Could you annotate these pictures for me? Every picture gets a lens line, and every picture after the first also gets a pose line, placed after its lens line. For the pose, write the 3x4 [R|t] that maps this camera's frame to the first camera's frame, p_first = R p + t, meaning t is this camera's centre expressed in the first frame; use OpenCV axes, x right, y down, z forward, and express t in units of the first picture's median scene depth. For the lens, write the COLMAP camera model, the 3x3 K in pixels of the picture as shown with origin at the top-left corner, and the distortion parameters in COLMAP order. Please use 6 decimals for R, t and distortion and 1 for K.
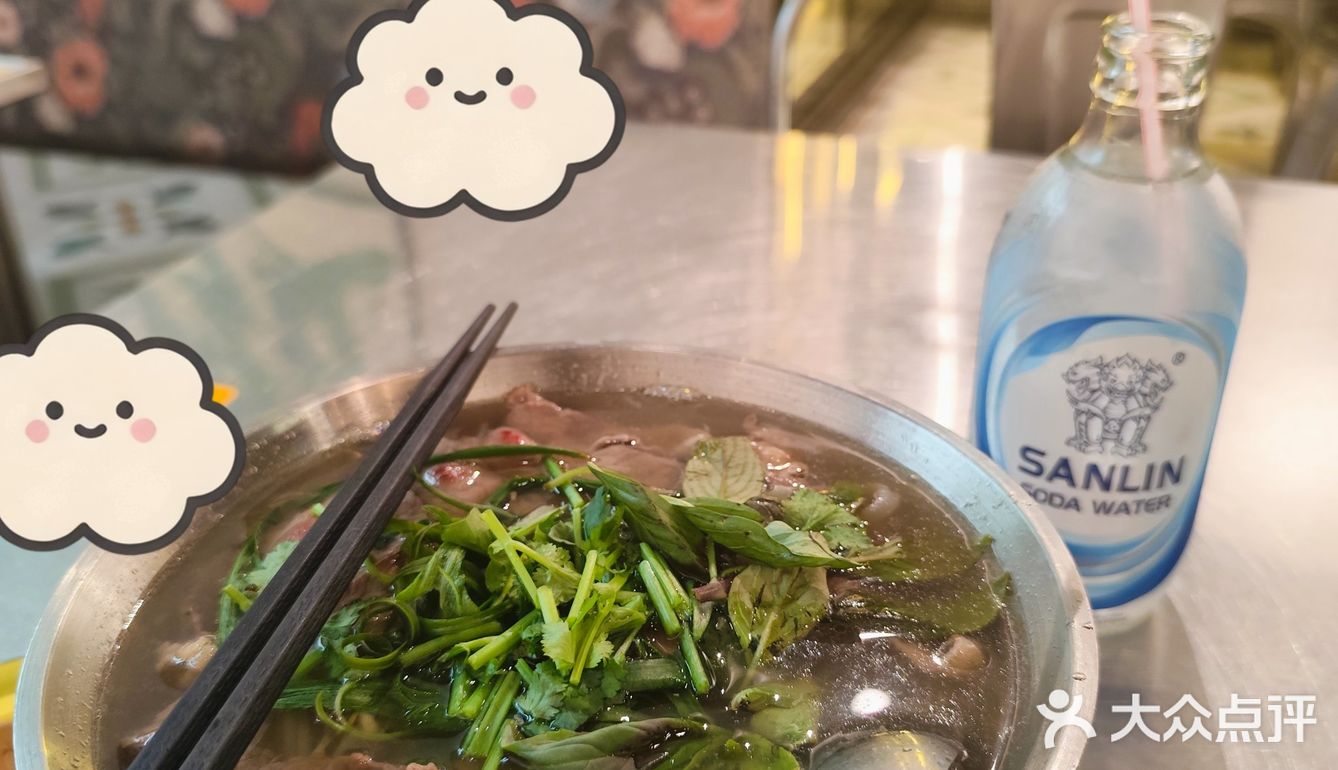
lens RADIAL K [[1257.0, 0, 669.0], [0, 1257.0, 385.0], [0, 0, 1]] dist [-0.002559, -0.007874]
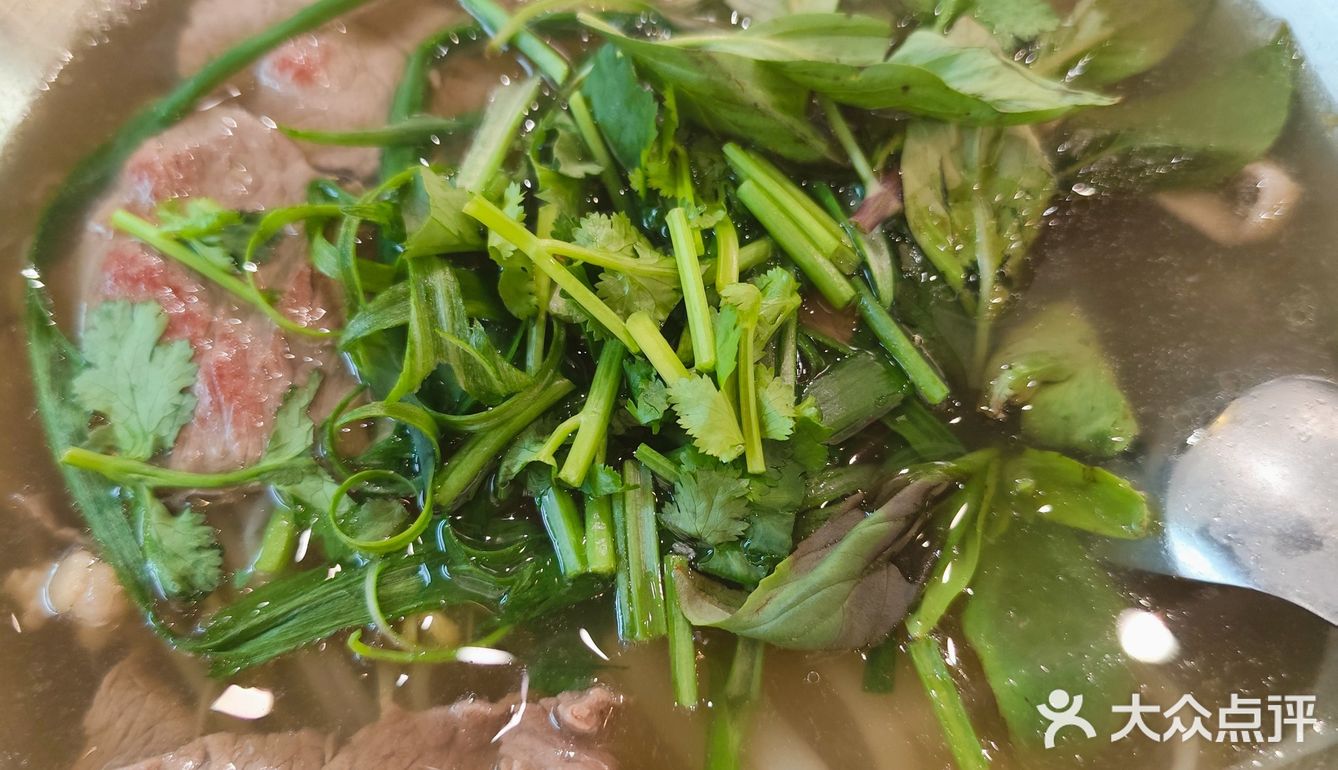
lens RADIAL K [[1257.0, 0, 669.0], [0, 1257.0, 385.0], [0, 0, 1]] dist [-0.002559, -0.007874]
pose [[0.942099, -0.317825, 0.106946, -0.152102], [0.197159, 0.782953, 0.590011, -0.143219], [-0.271254, -0.534763, 0.800281, 0.511074]]
